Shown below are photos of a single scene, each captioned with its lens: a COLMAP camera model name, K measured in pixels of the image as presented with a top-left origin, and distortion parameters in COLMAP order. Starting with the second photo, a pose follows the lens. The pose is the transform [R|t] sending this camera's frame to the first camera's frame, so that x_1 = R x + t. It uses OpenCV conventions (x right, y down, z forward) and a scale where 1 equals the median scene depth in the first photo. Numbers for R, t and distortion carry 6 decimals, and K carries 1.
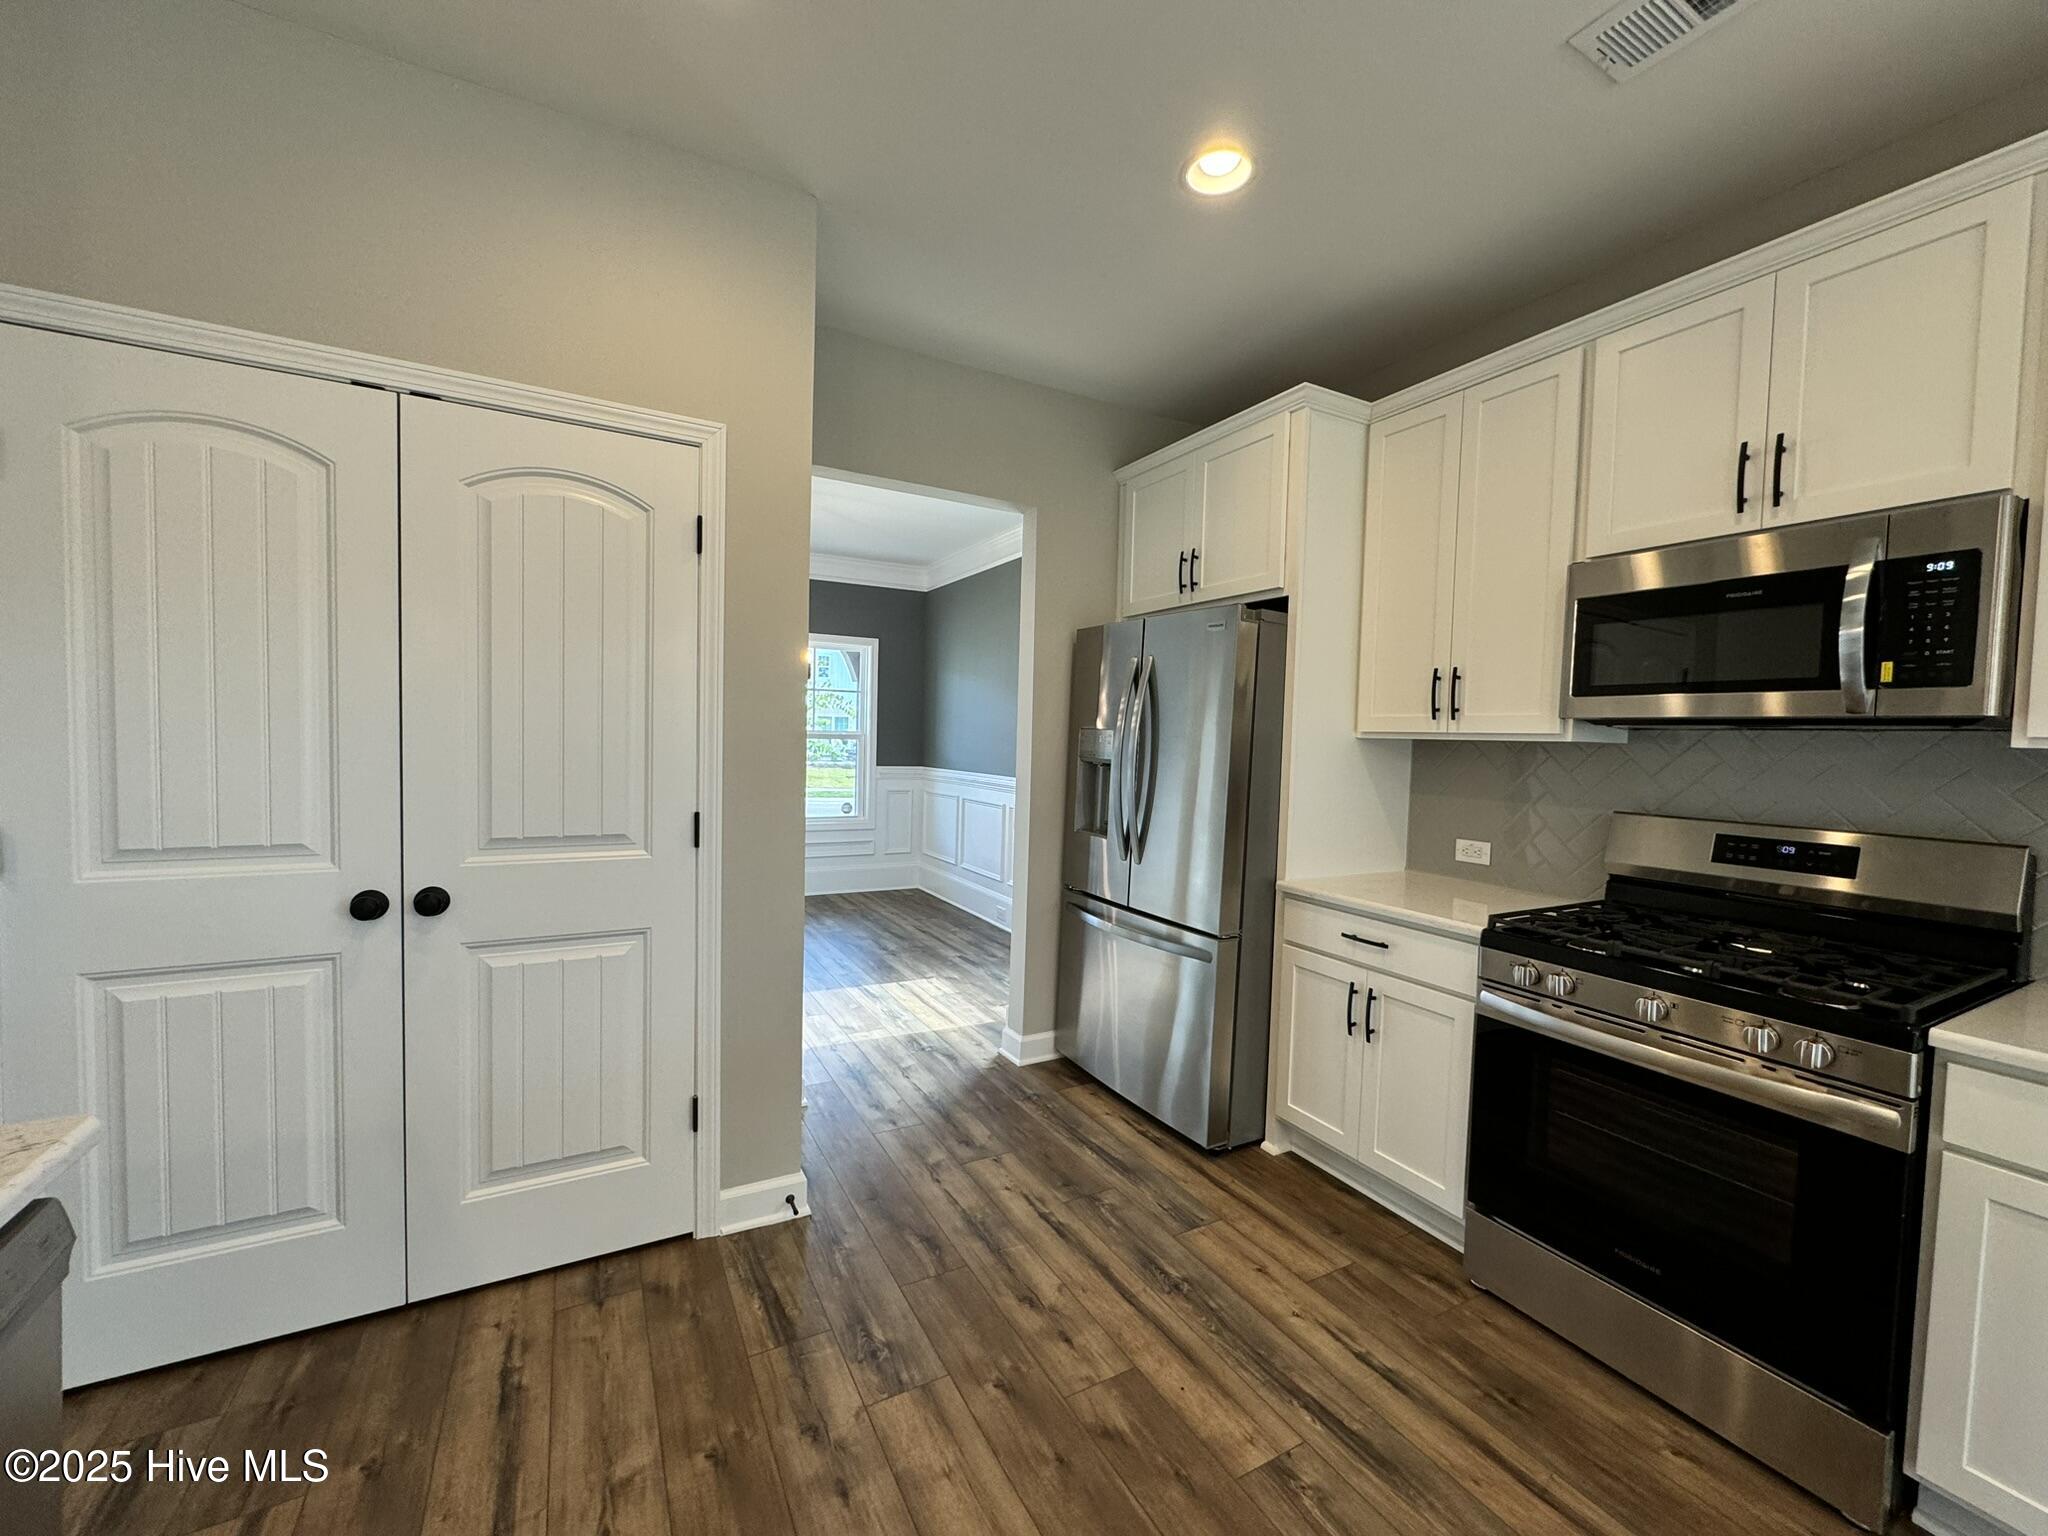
lens RADIAL K [[816.4, 0, 1024.0], [0, 816.4, 768.0], [0, 0, 1]] dist [-0.001555, 0.000007]
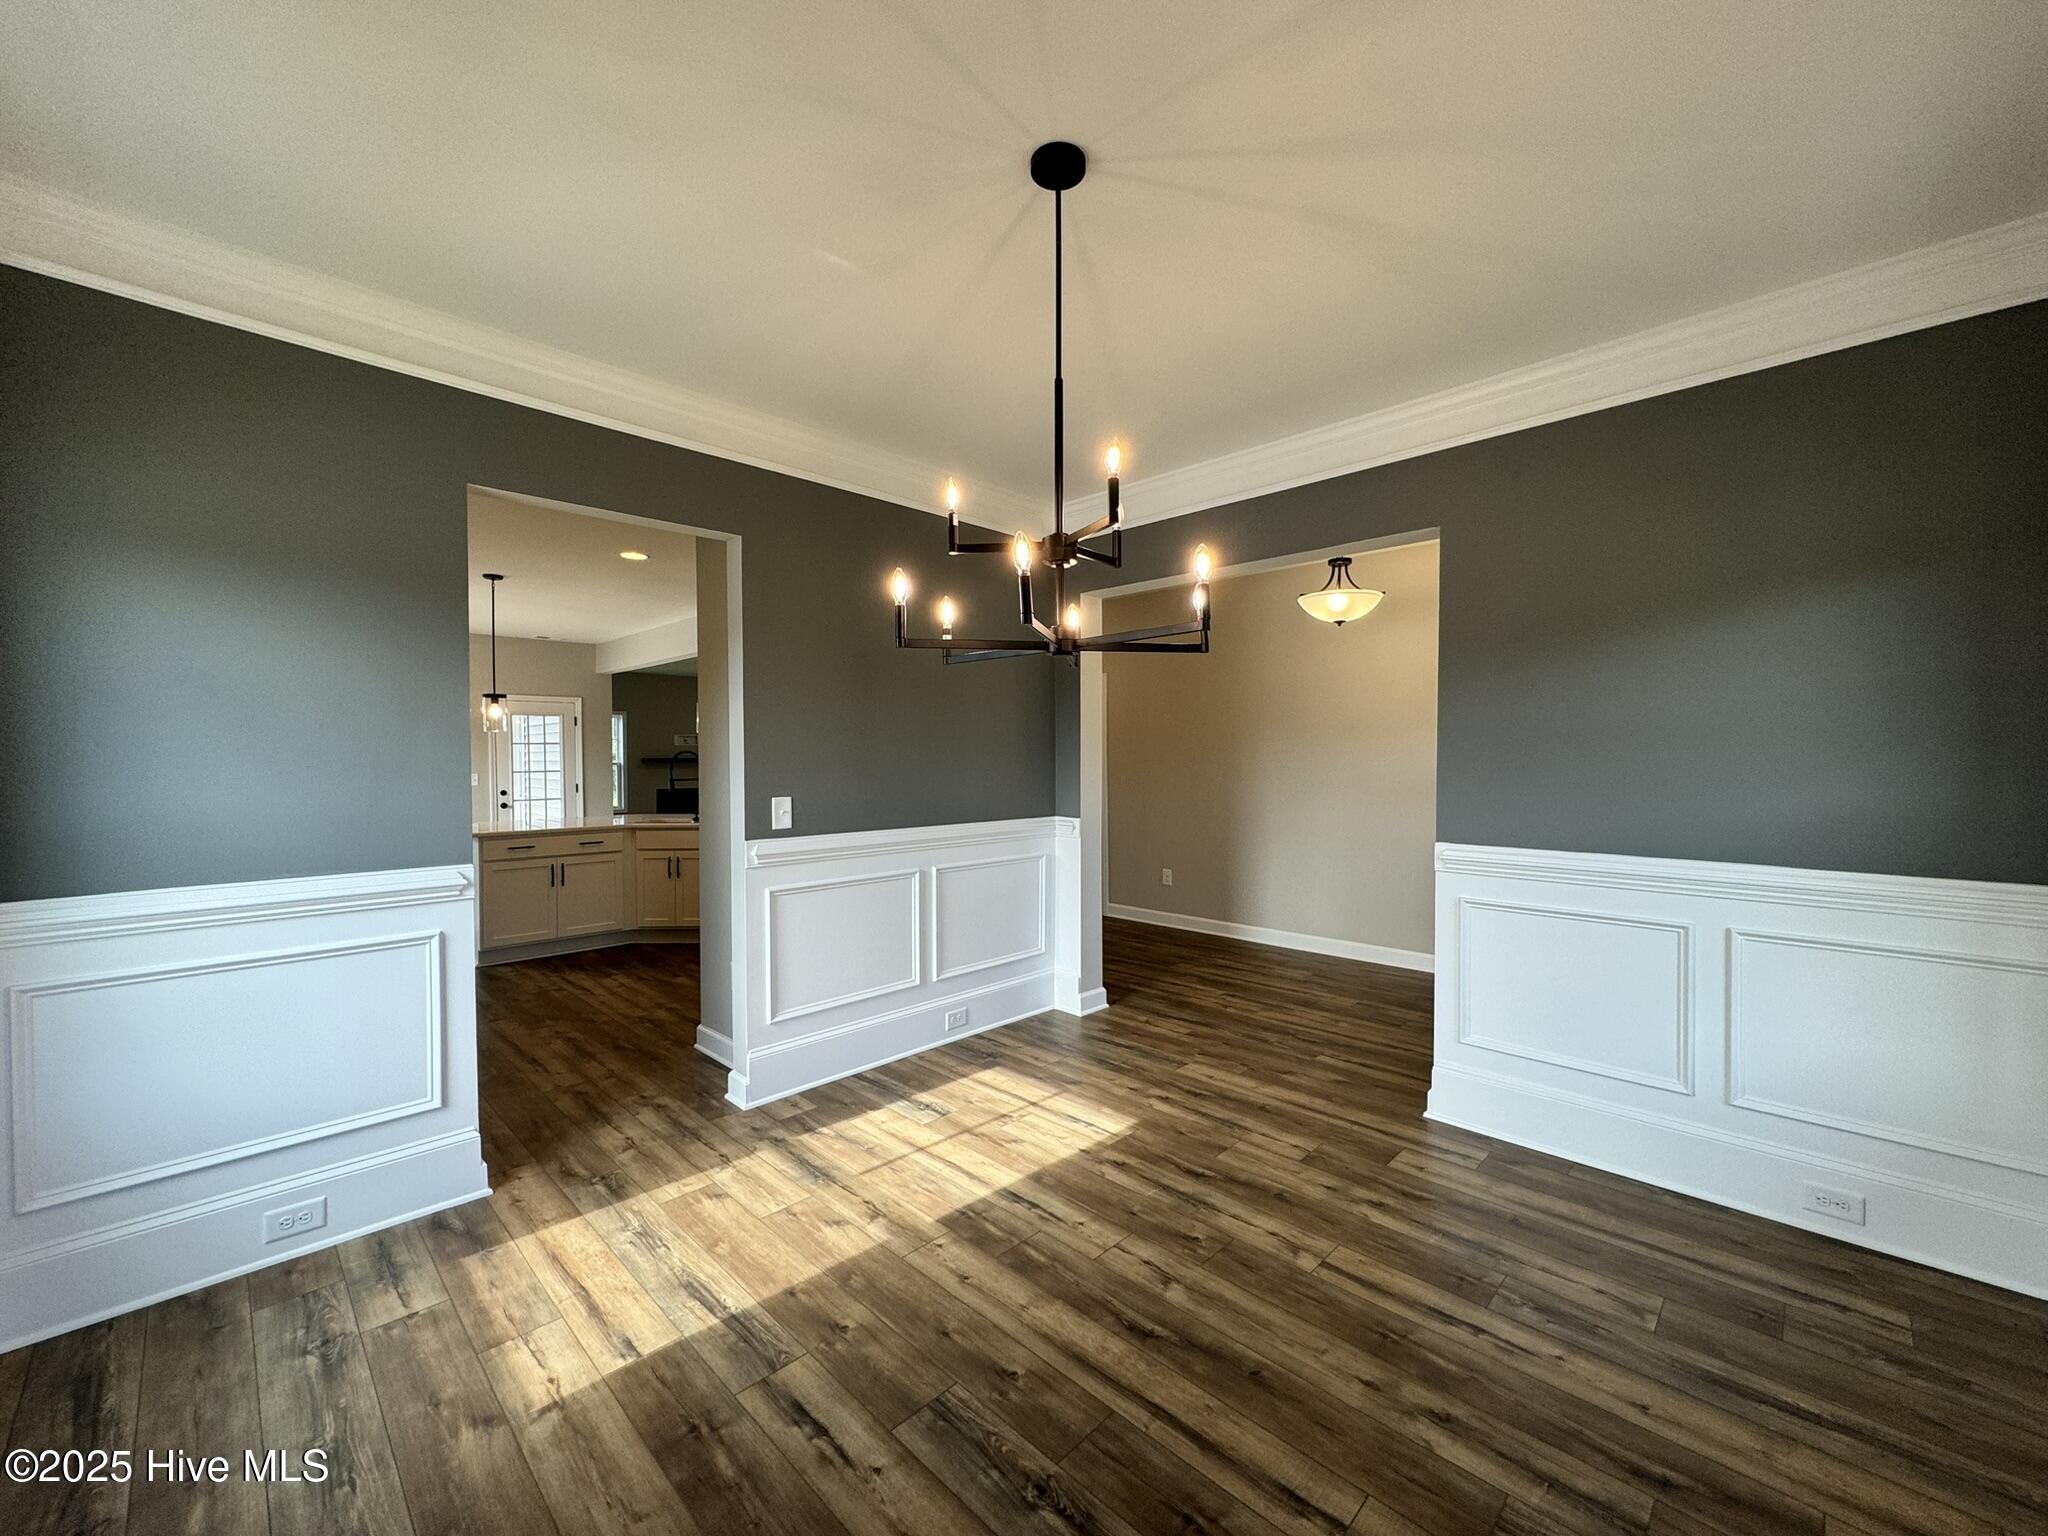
lens RADIAL K [[816.4, 0, 1024.0], [0, 816.4, 768.0], [0, 0, 1]] dist [-0.001555, 0.000007]
pose [[-0.958888, -0.015906, -0.283340, -0.400574], [-0.030437, 0.998433, 0.046956, -0.136344], [0.282149, 0.053649, -0.957869, 2.614302]]
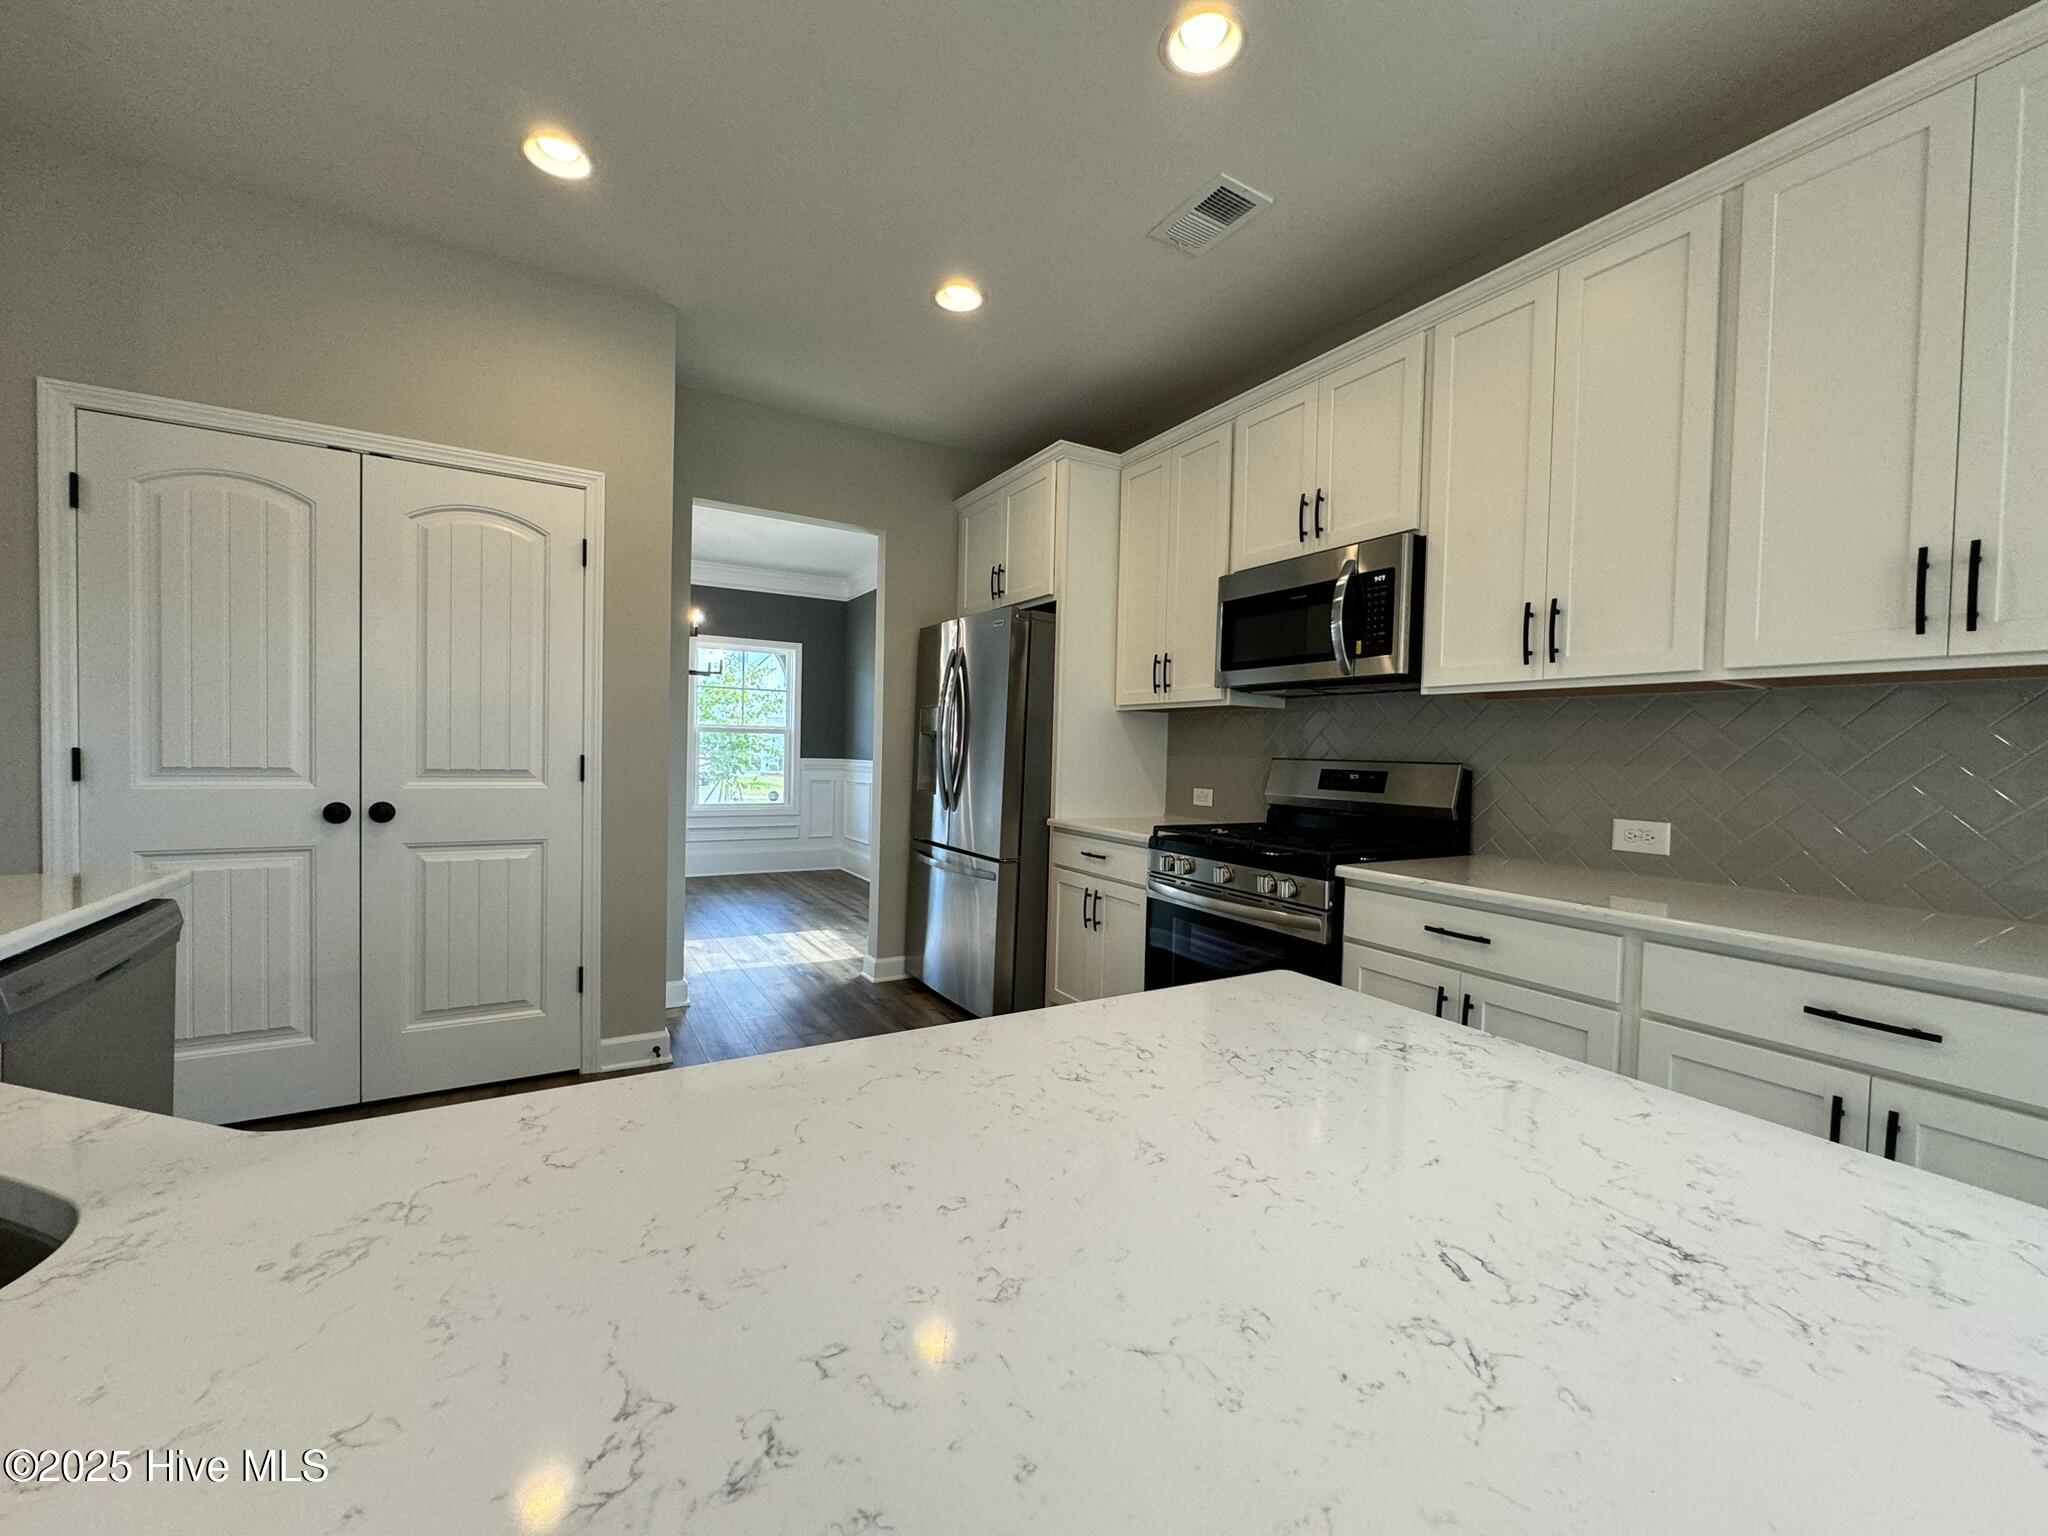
lens RADIAL K [[816.4, 0, 1024.0], [0, 816.4, 768.0], [0, 0, 1]] dist [-0.001555, 0.000007]
pose [[0.999551, -0.002652, 0.029860, 0.252440], [0.003135, 0.999865, -0.016150, 0.084938], [-0.029813, 0.016236, 0.999424, -0.327685]]
